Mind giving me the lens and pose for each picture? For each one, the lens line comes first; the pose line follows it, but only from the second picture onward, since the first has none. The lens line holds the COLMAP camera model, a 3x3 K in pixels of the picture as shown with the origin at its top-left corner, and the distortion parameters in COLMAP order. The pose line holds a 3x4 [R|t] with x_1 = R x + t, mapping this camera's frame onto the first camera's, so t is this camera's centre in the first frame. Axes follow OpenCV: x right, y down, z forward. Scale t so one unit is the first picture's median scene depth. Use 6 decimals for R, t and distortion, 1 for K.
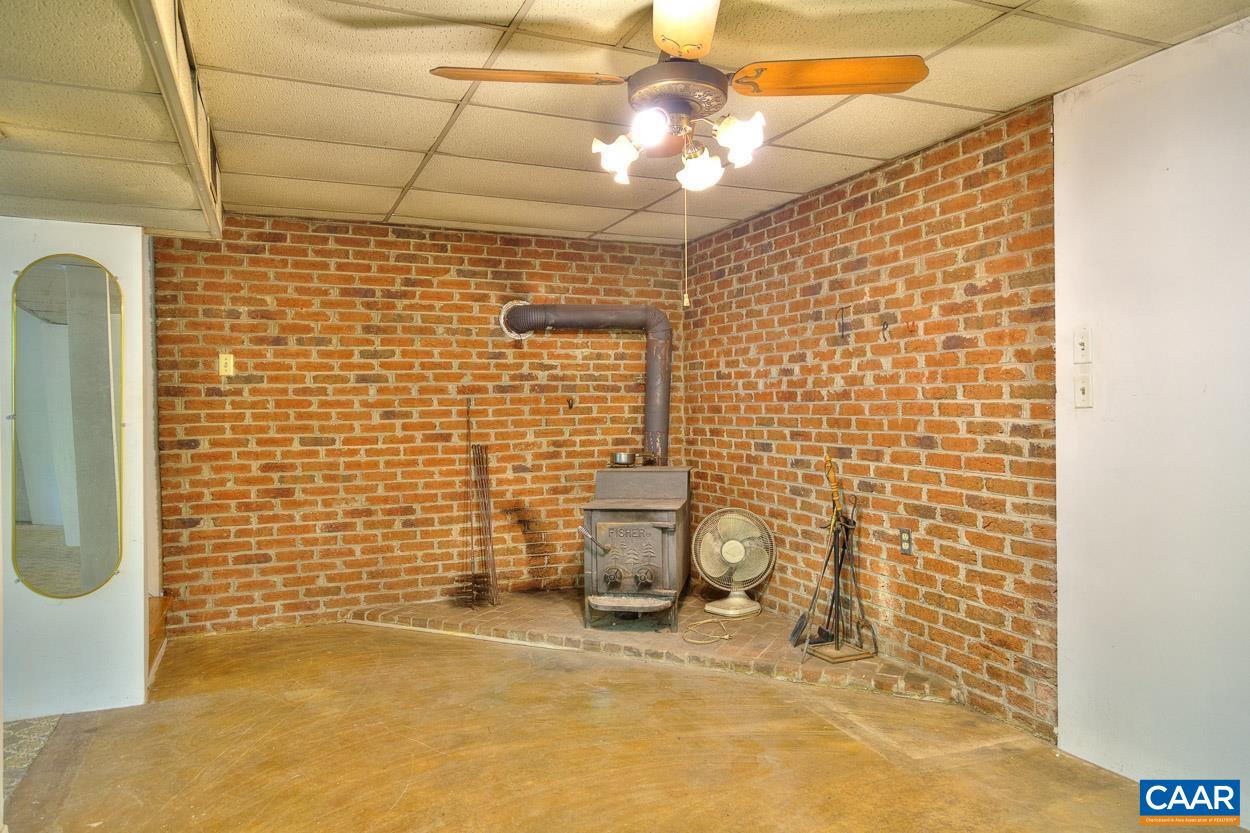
lens RADIAL K [[838.4, 0, 628.4], [0, 838.4, 409.9], [0, 0, 1]] dist [0.008991, 0.001956]
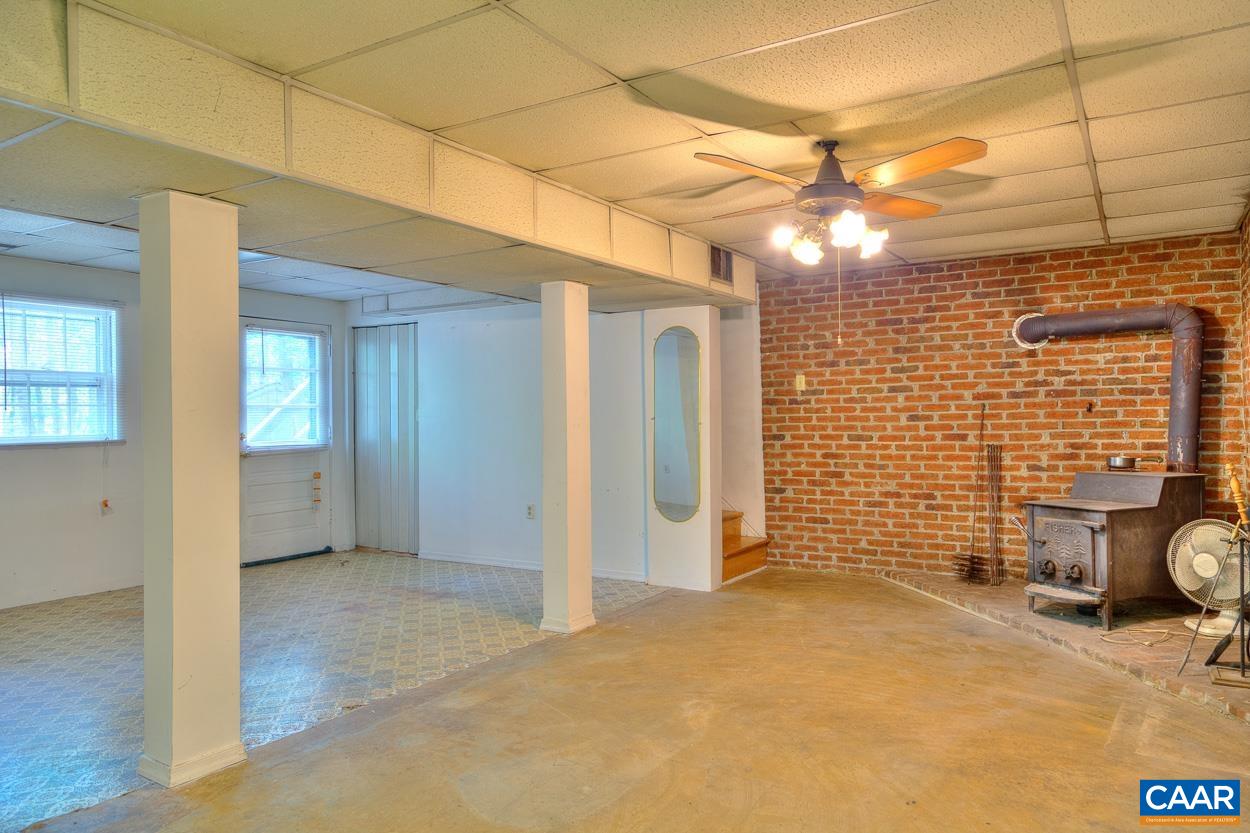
lens RADIAL K [[838.4, 0, 628.4], [0, 838.4, 409.9], [0, 0, 1]] dist [0.008991, 0.001956]
pose [[0.576544, -0.004599, -0.817053, 0.500286], [0.003213, 0.999989, -0.003361, -0.003109], [0.817060, -0.000688, 0.576553, -0.063272]]
